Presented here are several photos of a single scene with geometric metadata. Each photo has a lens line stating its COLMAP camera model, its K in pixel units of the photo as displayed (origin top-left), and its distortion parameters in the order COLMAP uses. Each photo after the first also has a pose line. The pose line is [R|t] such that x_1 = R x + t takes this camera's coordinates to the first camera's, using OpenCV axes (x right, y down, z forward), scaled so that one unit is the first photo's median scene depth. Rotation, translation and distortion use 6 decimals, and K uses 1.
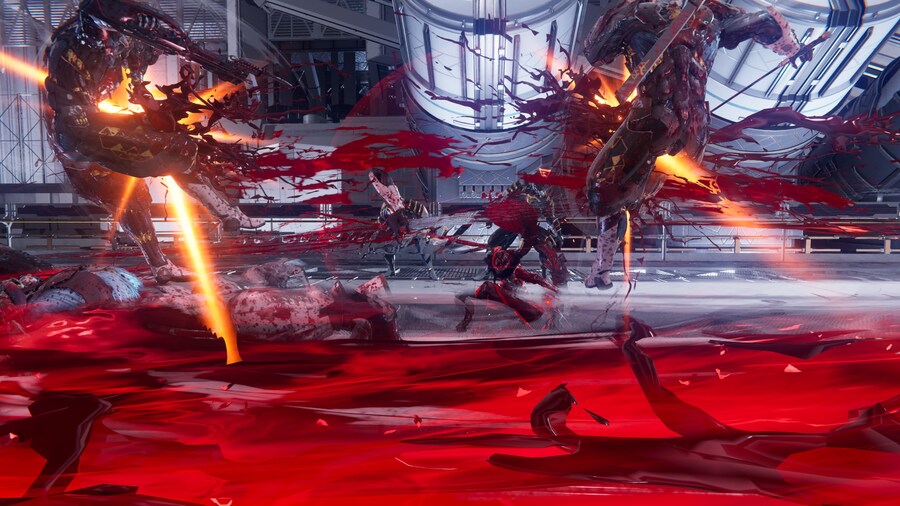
lens RADIAL K [[542.5, 0, 453.5], [0, 542.5, 253.5], [0, 0, 1]] dist [0.003375, 0.002601]
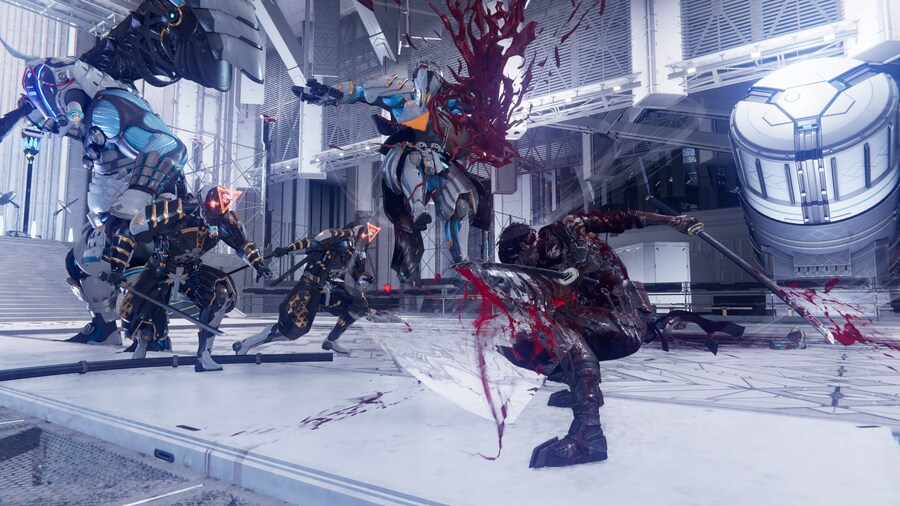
lens RADIAL K [[542.5, 0, 453.8], [0, 542.5, 255.7], [0, 0, 1]] dist [0.003375, 0.002601]
pose [[0.841026, -0.051214, -0.538565, 0.033662], [-0.033800, 0.988590, -0.146791, 0.072397], [0.539937, 0.141658, 0.829699, -0.571166]]
